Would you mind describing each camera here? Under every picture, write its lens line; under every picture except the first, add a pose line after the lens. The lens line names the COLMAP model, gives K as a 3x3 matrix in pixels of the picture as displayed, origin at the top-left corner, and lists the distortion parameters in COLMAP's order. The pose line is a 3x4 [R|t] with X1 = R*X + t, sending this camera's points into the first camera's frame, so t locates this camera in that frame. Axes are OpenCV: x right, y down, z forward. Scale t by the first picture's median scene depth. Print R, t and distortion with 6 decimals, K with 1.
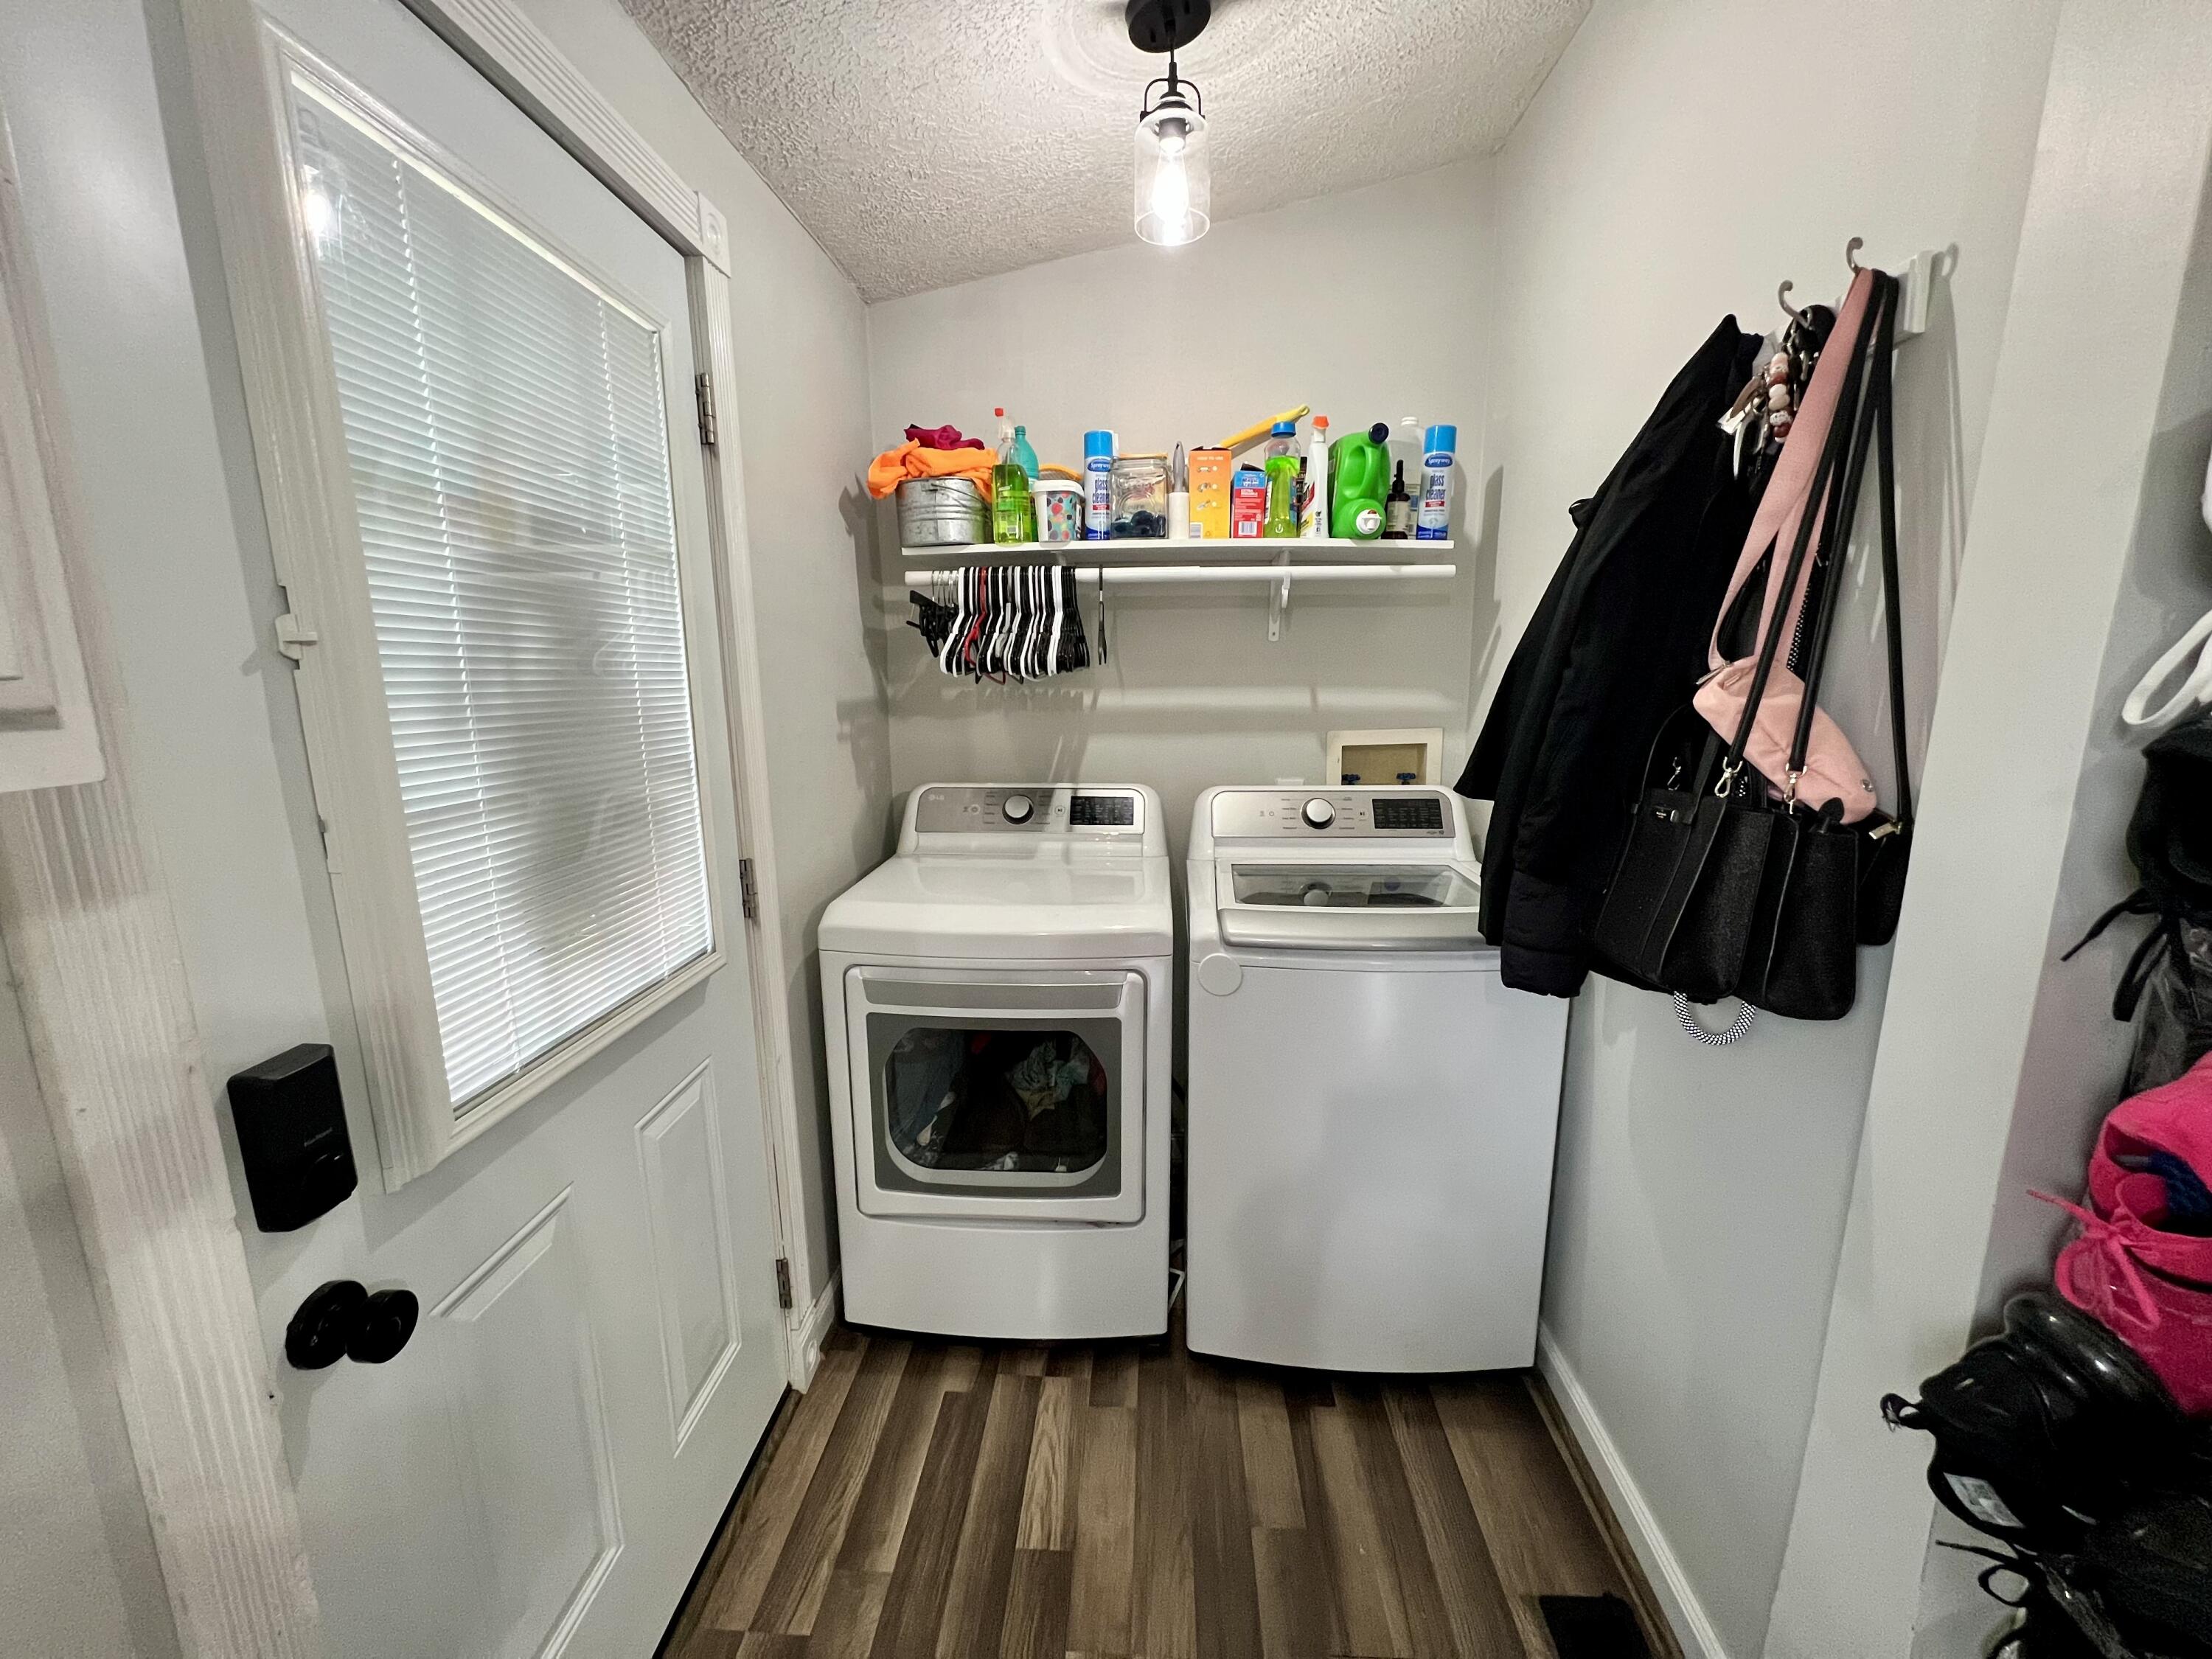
lens RADIAL K [[885.4, 0, 1108.8], [0, 885.4, 835.6], [0, 0, 1]] dist [0.000443, -0.000746]
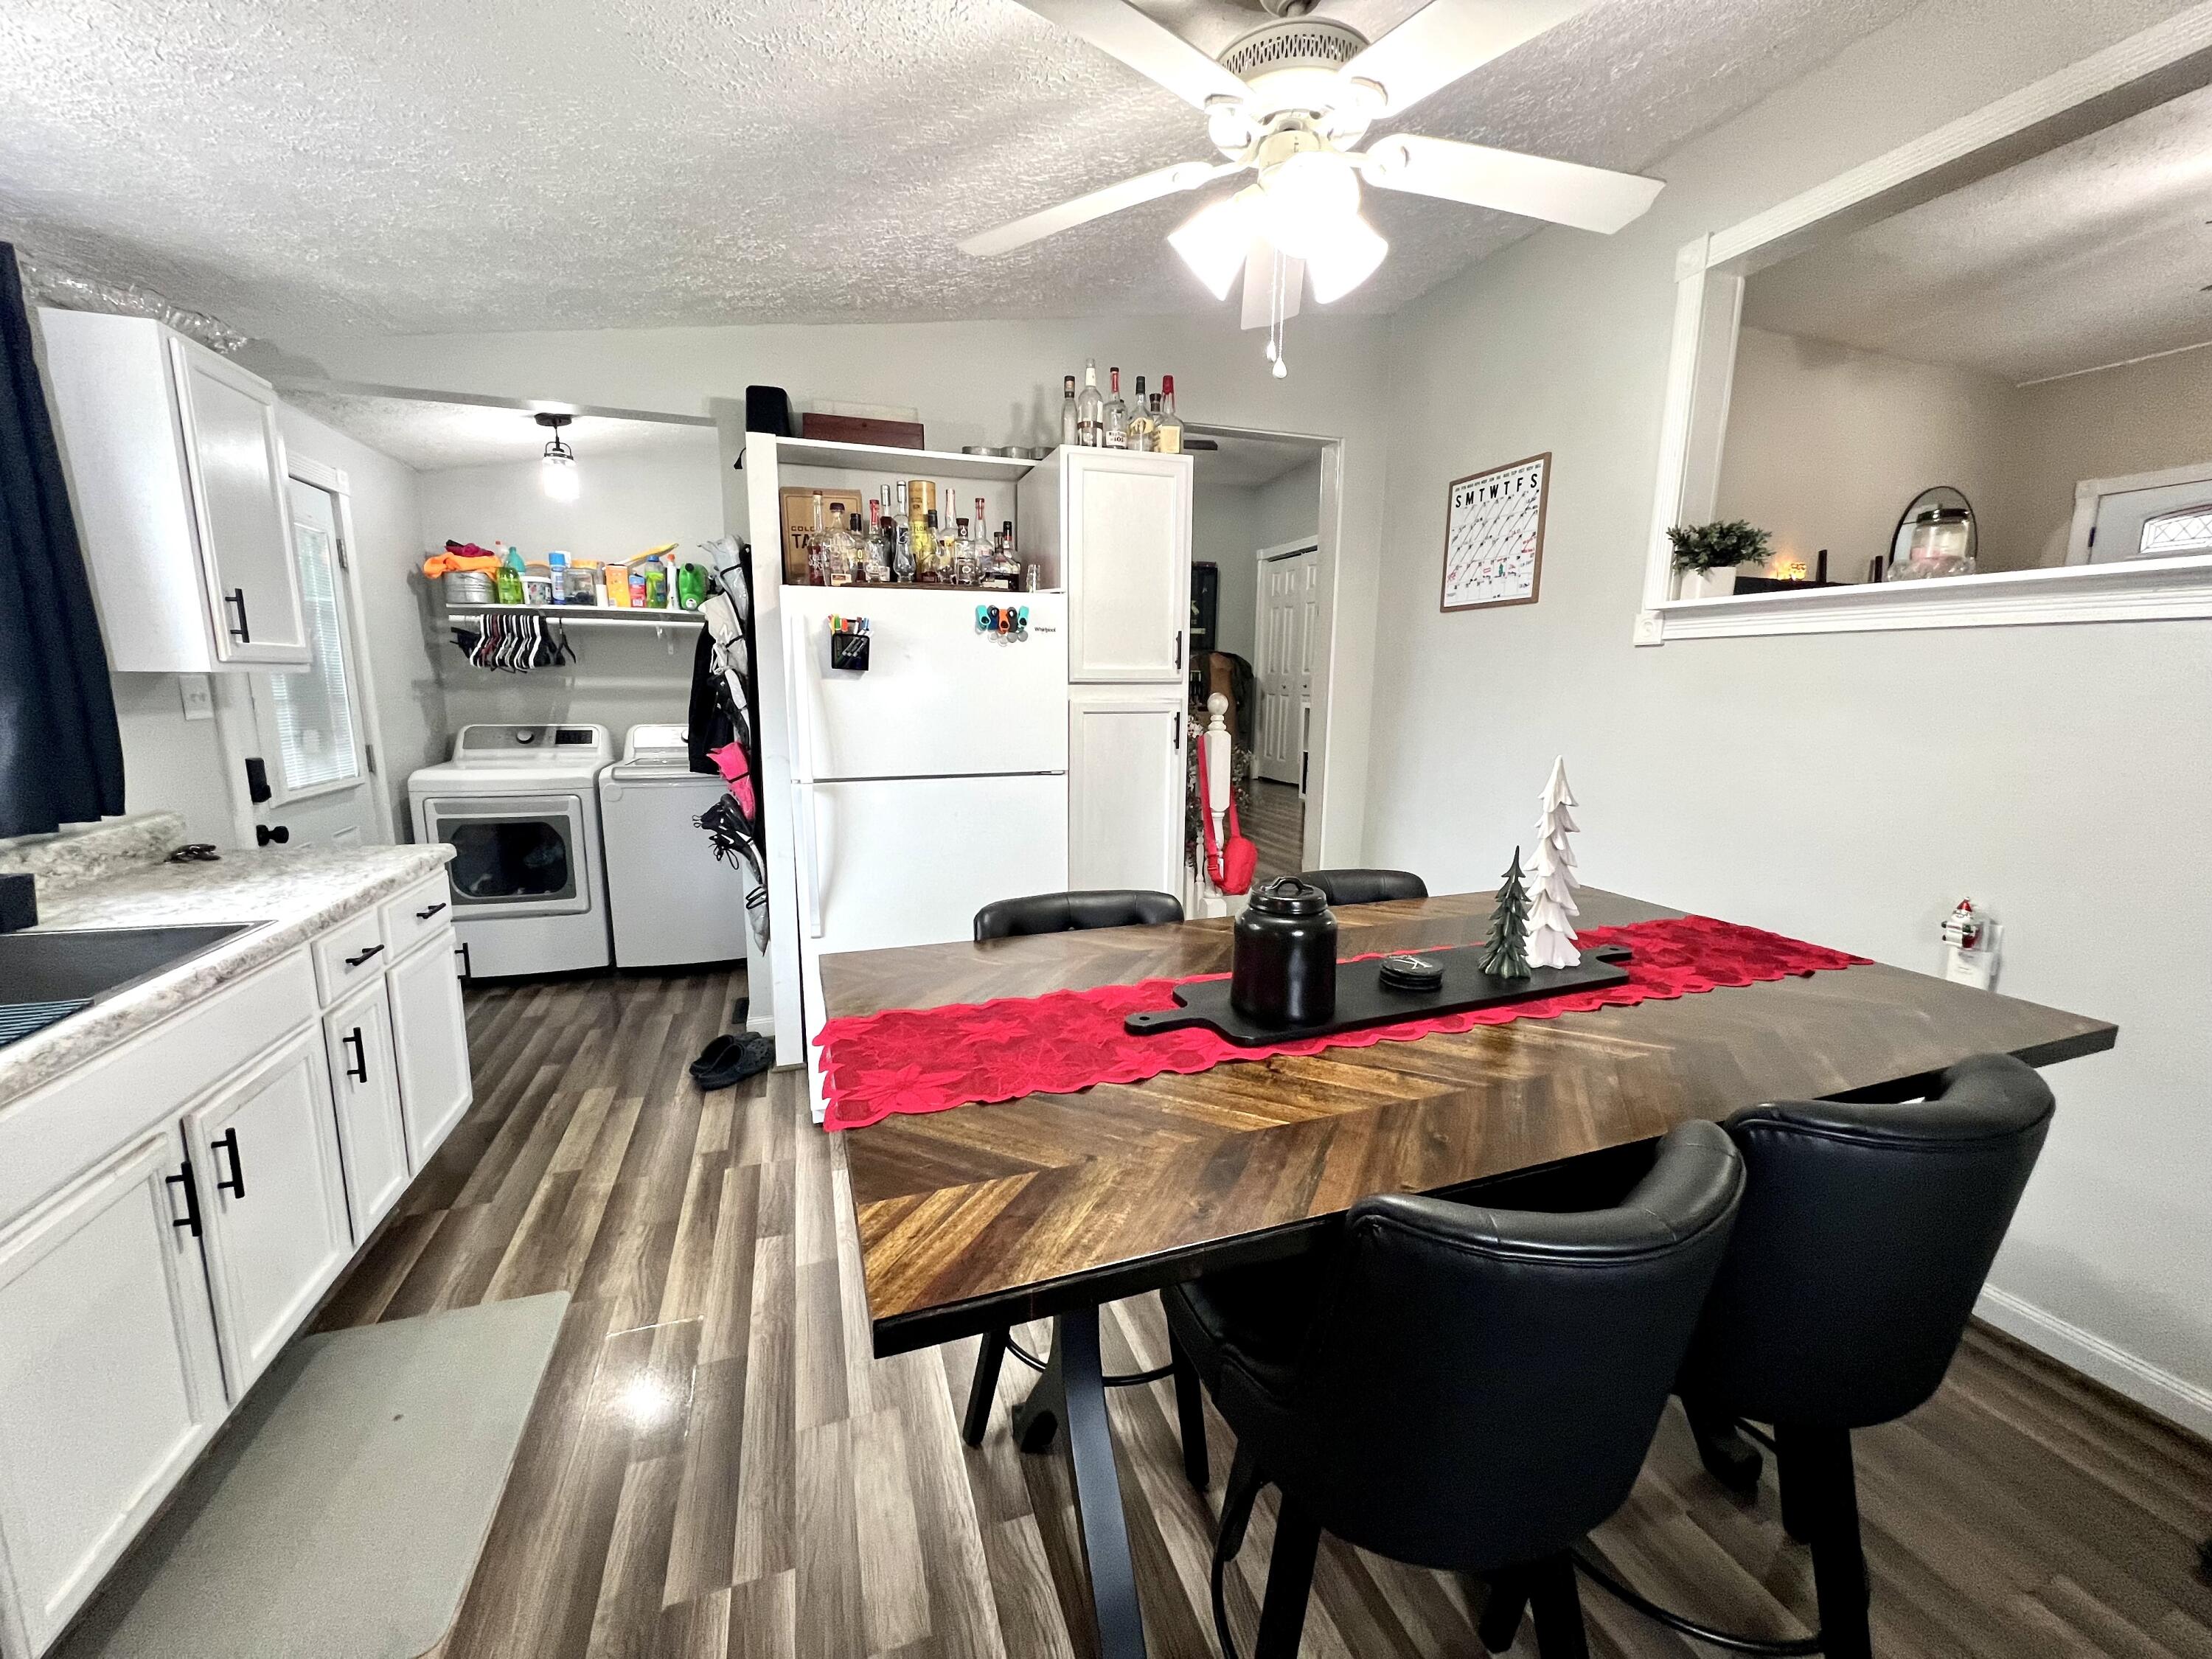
lens RADIAL K [[885.4, 0, 1108.8], [0, 885.4, 835.6], [0, 0, 1]] dist [0.000443, -0.000746]
pose [[0.924682, -0.048320, 0.377661, 0.376427], [0.051113, 0.998689, 0.002632, 0.275779], [-0.377293, 0.016869, 0.925940, -1.433744]]
